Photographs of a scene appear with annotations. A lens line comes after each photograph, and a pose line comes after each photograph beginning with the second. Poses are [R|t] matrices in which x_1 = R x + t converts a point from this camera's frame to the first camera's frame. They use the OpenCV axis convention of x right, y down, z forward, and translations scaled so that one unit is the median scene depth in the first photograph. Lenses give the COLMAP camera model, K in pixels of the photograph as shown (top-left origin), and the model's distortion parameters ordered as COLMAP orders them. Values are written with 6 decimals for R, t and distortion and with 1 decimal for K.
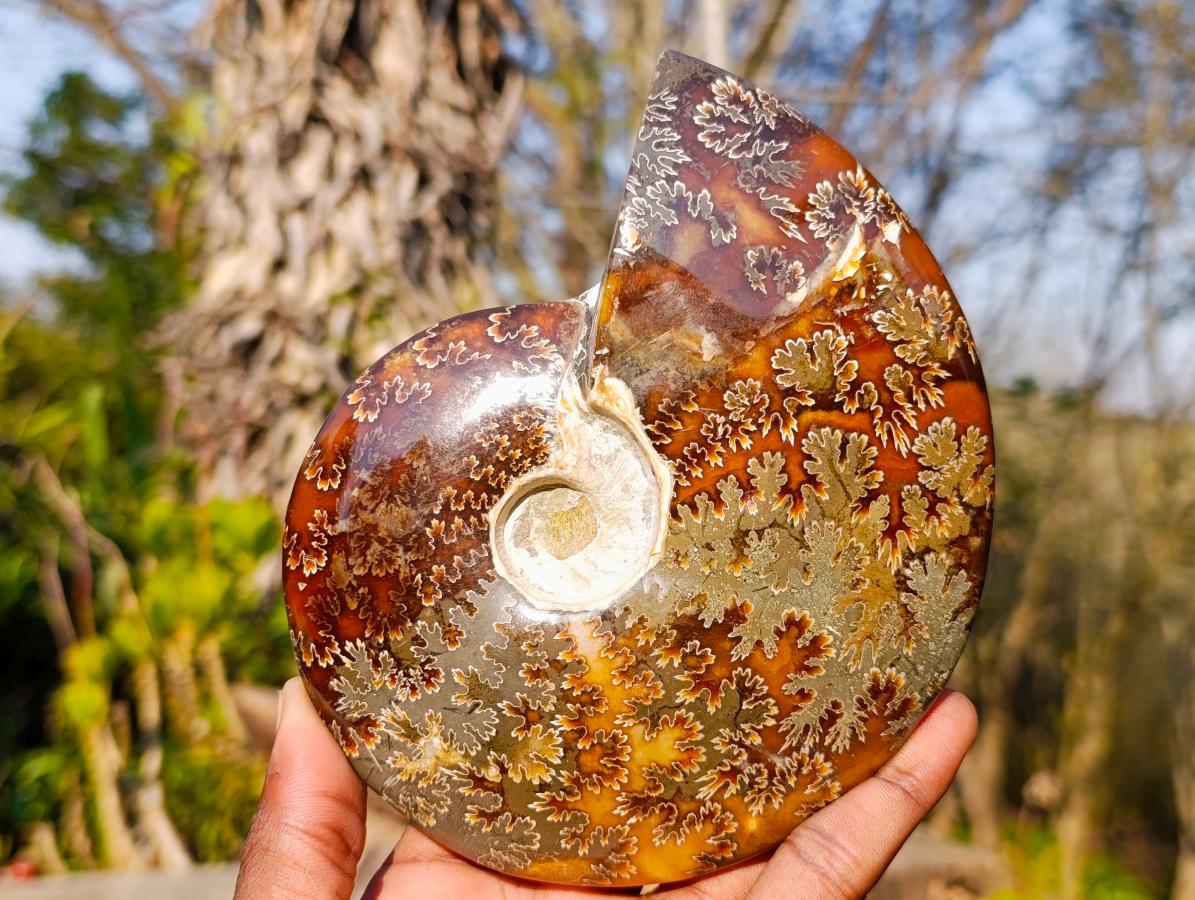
lens RADIAL K [[1648.3, 0, 609.0], [0, 1648.3, 449.3], [0, 0, 1]] dist [0.288082, -1.541379]
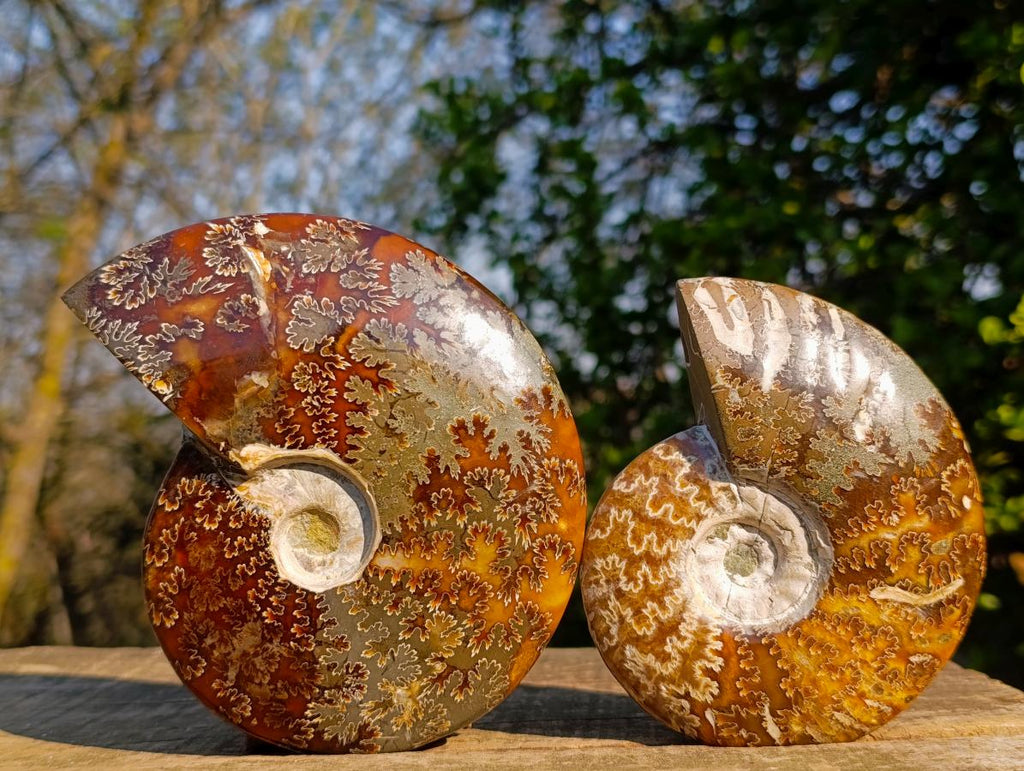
lens RADIAL K [[1412.5, 0, 521.8], [0, 1412.5, 384.9], [0, 0, 1]] dist [0.288082, -1.541379]
pose [[0.510507, -0.851507, 0.119656, 0.025079], [0.853829, 0.518457, 0.046669, 0.073893], [-0.101776, 0.078341, 0.991718, -0.226996]]
